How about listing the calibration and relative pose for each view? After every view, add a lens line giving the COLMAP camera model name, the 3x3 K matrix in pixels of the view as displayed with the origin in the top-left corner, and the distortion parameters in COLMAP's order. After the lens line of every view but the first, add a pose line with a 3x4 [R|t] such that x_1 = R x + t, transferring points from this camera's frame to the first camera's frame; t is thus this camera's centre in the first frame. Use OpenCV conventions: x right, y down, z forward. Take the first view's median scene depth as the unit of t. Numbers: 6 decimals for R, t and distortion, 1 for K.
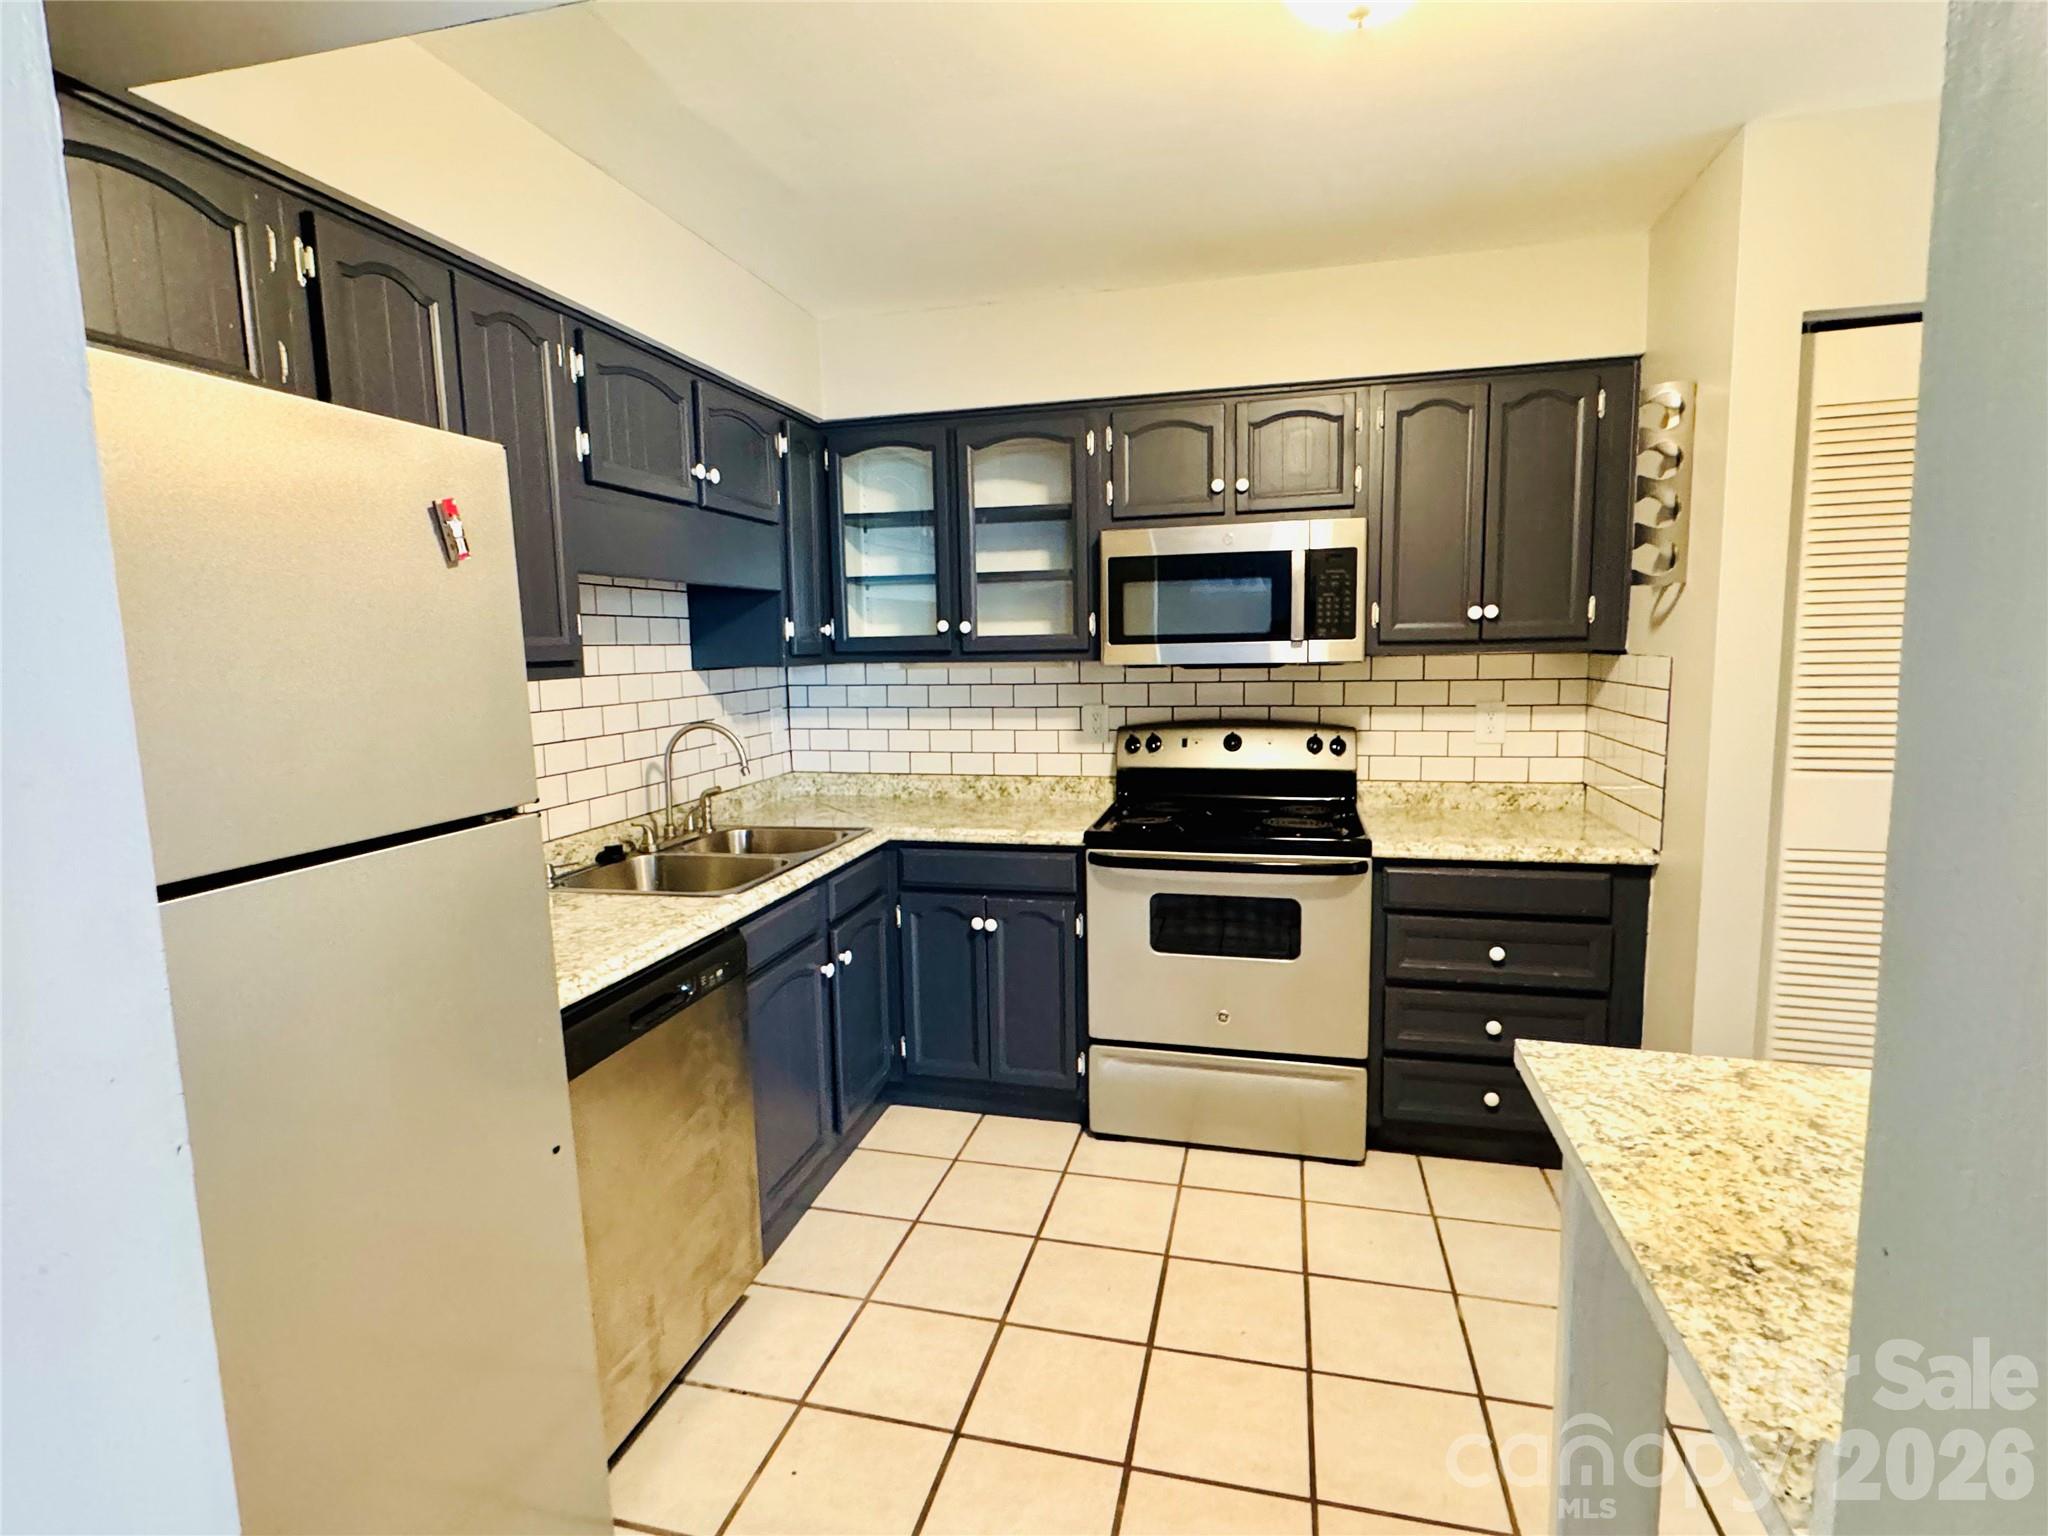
lens RADIAL K [[1019.4, 0, 1024.0], [0, 1019.4, 768.0], [0, 0, 1]] dist [0.001455, 0.000151]
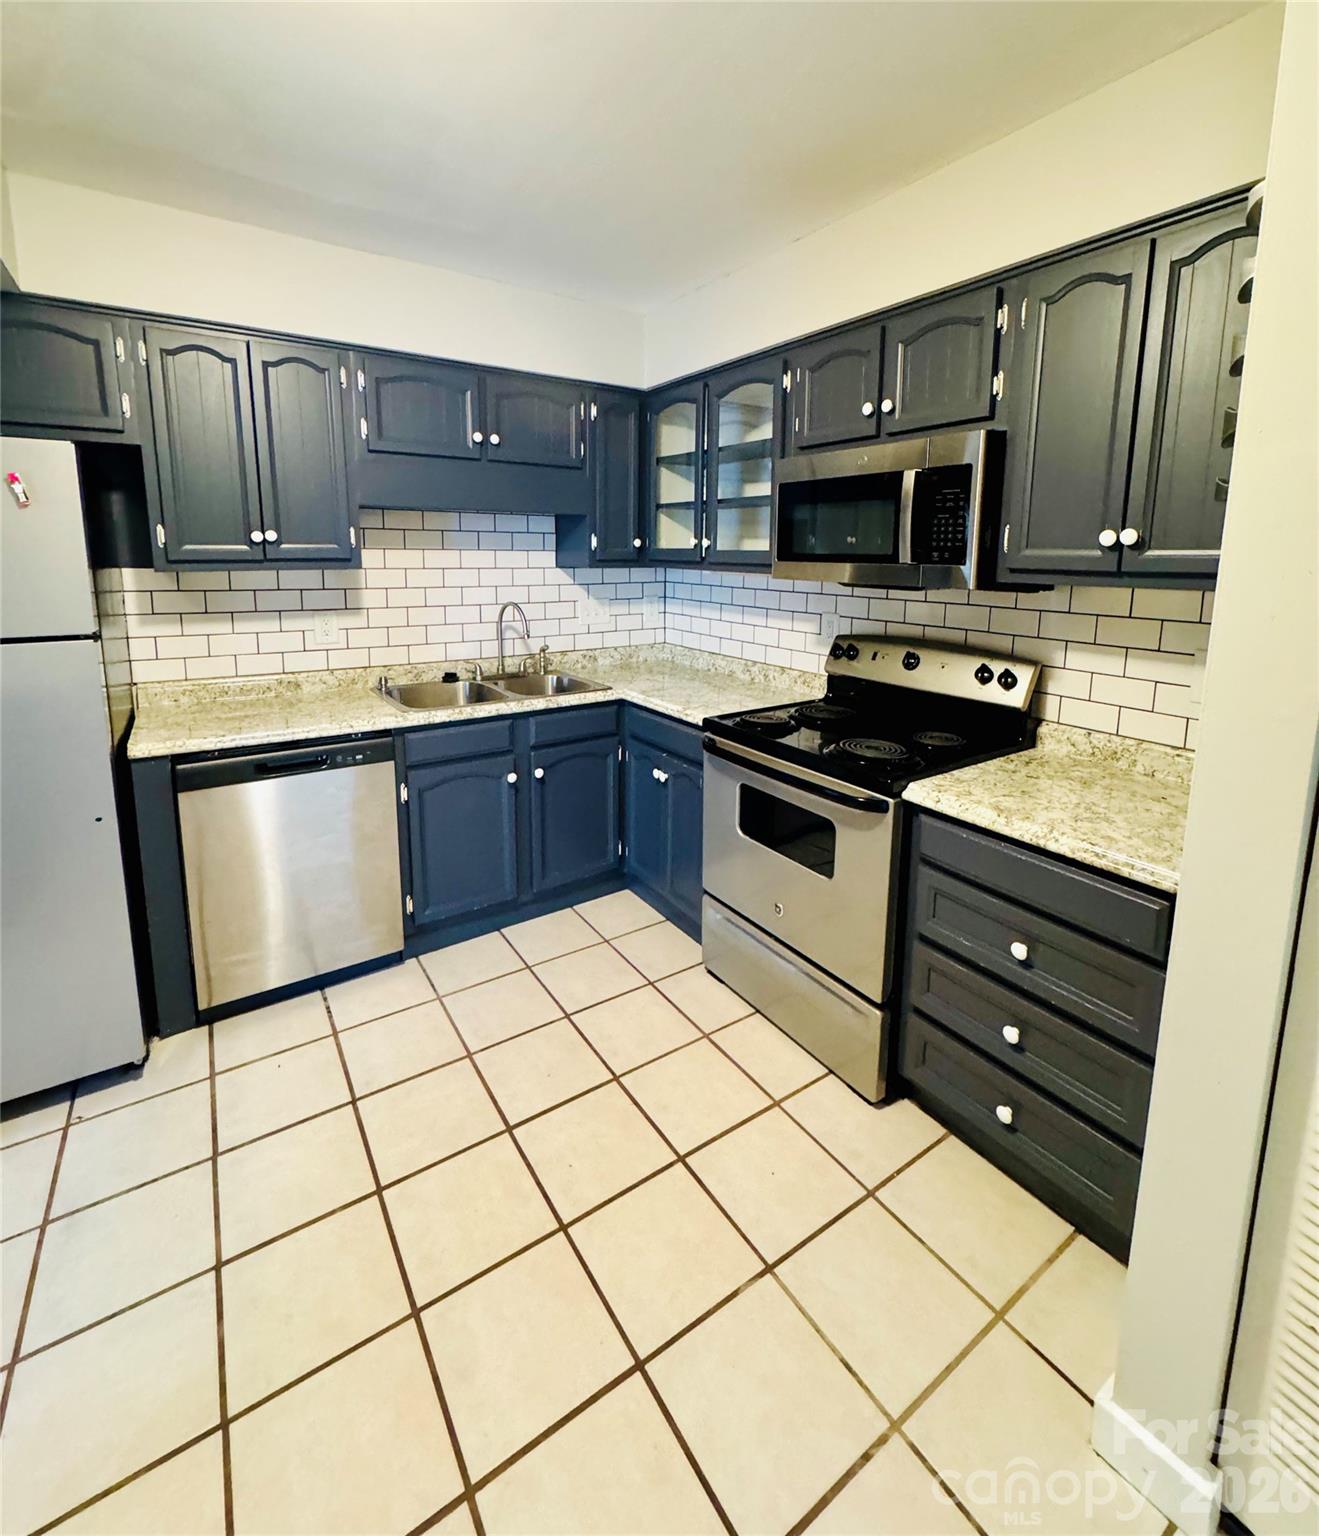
lens RADIAL K [[696.0, 0, 662.7], [0, 696.0, 663.6], [0, 0, 1]] dist [-0.011227, -0.000117]
pose [[0.748019, 0.132905, -0.650233, 0.490147], [-0.107179, 0.991074, 0.079274, -0.053400], [0.654966, 0.010393, 0.755587, 0.319955]]
